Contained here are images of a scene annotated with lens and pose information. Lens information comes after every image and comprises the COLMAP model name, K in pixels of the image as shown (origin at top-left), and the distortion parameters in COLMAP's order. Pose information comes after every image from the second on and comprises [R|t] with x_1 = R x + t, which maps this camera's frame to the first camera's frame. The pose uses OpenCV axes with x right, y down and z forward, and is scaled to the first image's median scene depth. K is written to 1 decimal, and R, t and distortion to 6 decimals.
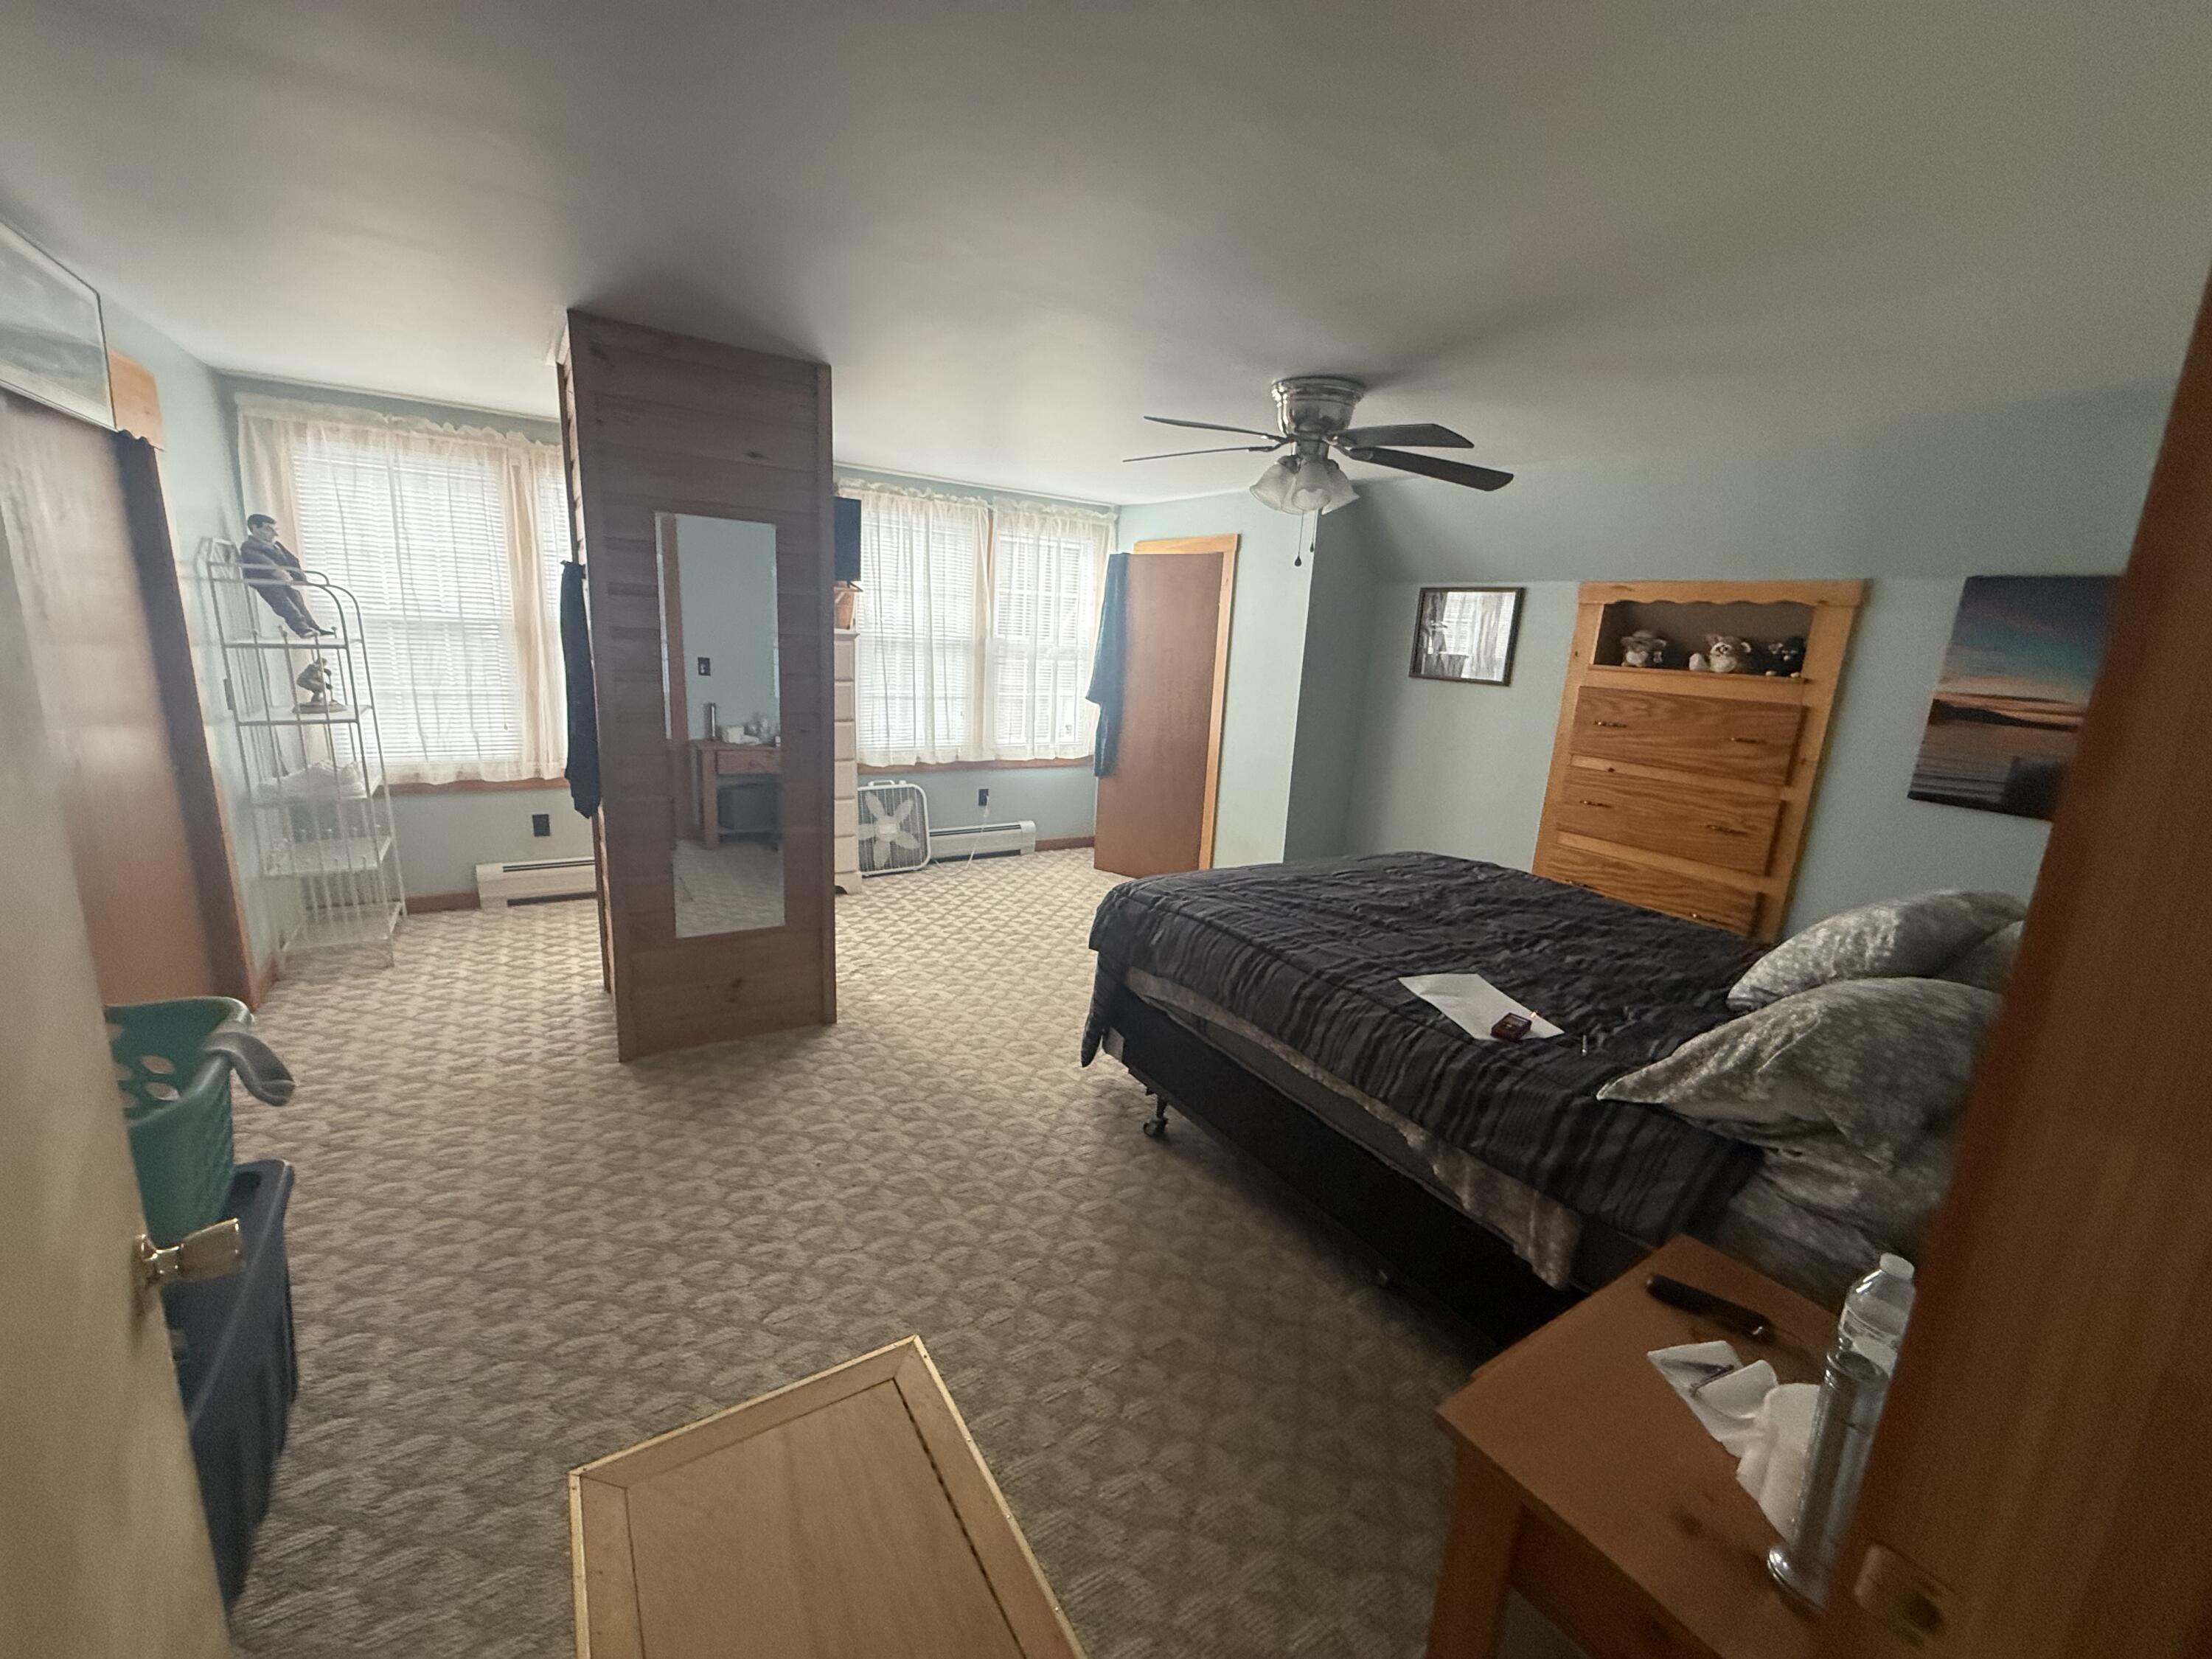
lens RADIAL K [[884.6, 0, 1100.5], [0, 884.6, 835.0], [0, 0, 1]] dist [0.006891, 0.000082]
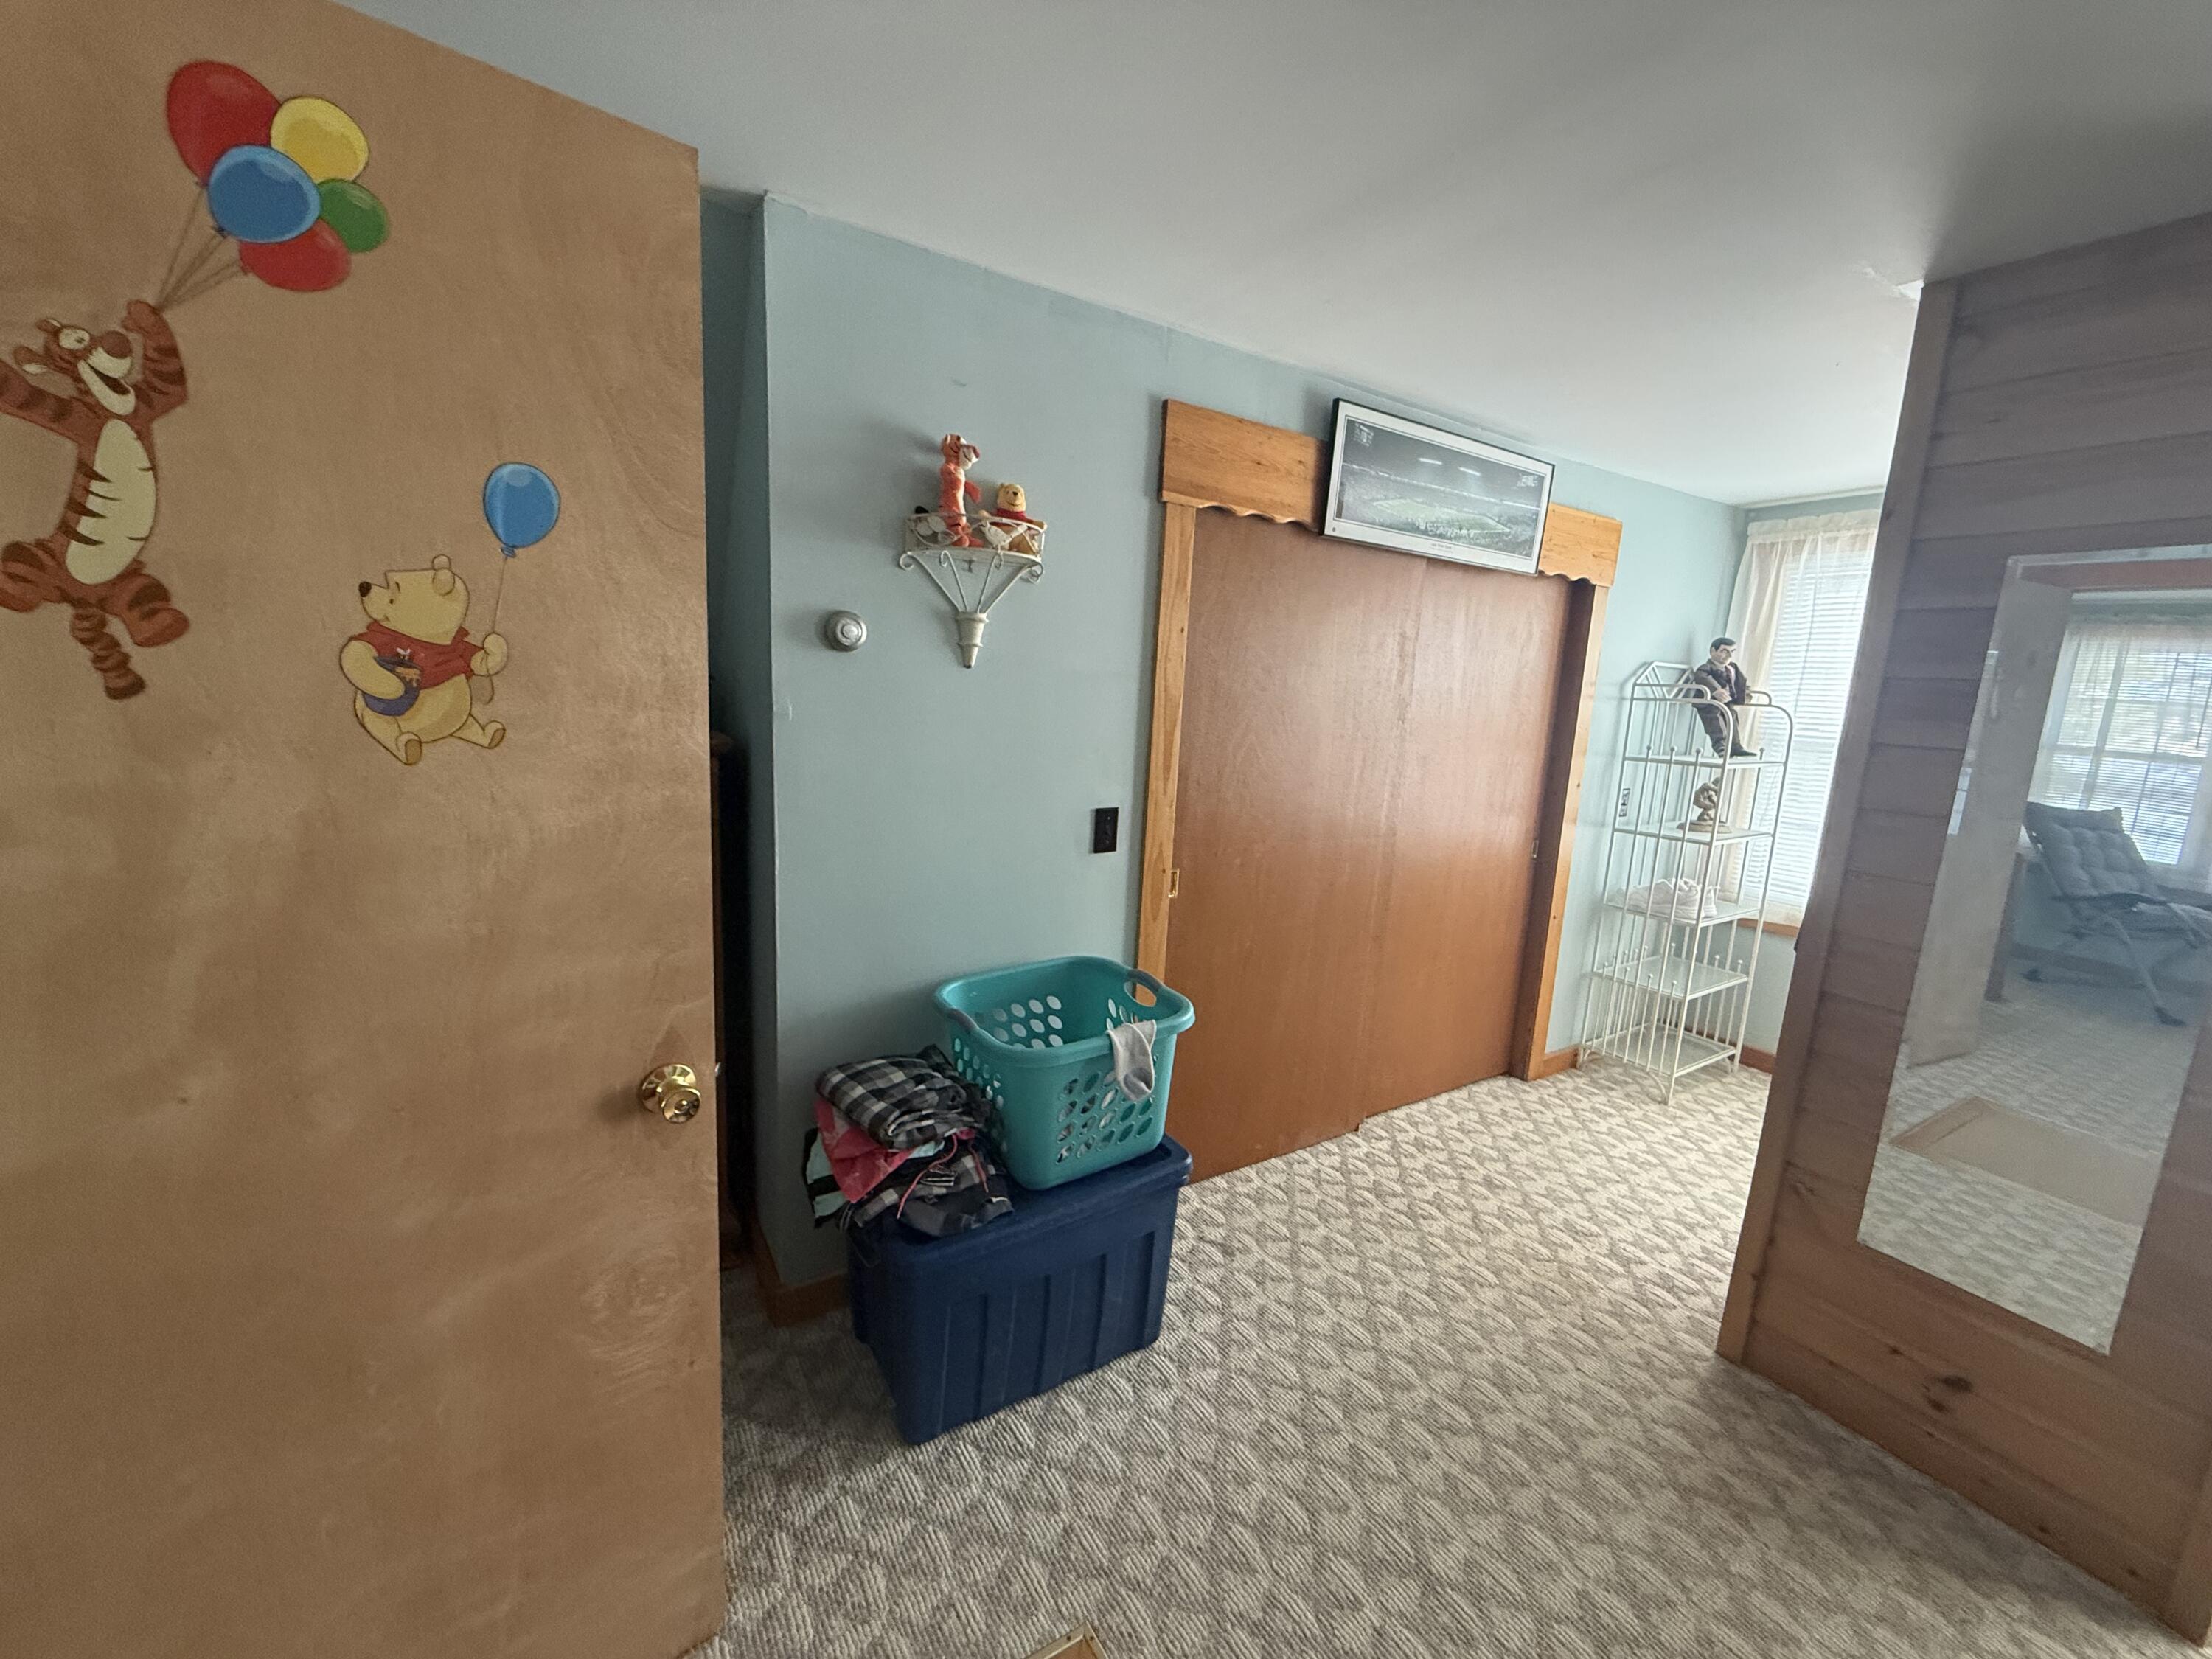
lens RADIAL K [[884.6, 0, 1100.5], [0, 884.6, 835.0], [0, 0, 1]] dist [0.006891, 0.000082]
pose [[-0.004602, 0.119738, -0.992795, 0.101735], [-0.275396, 0.954262, 0.116367, -0.077251], [0.961320, 0.273947, 0.028584, 0.400468]]
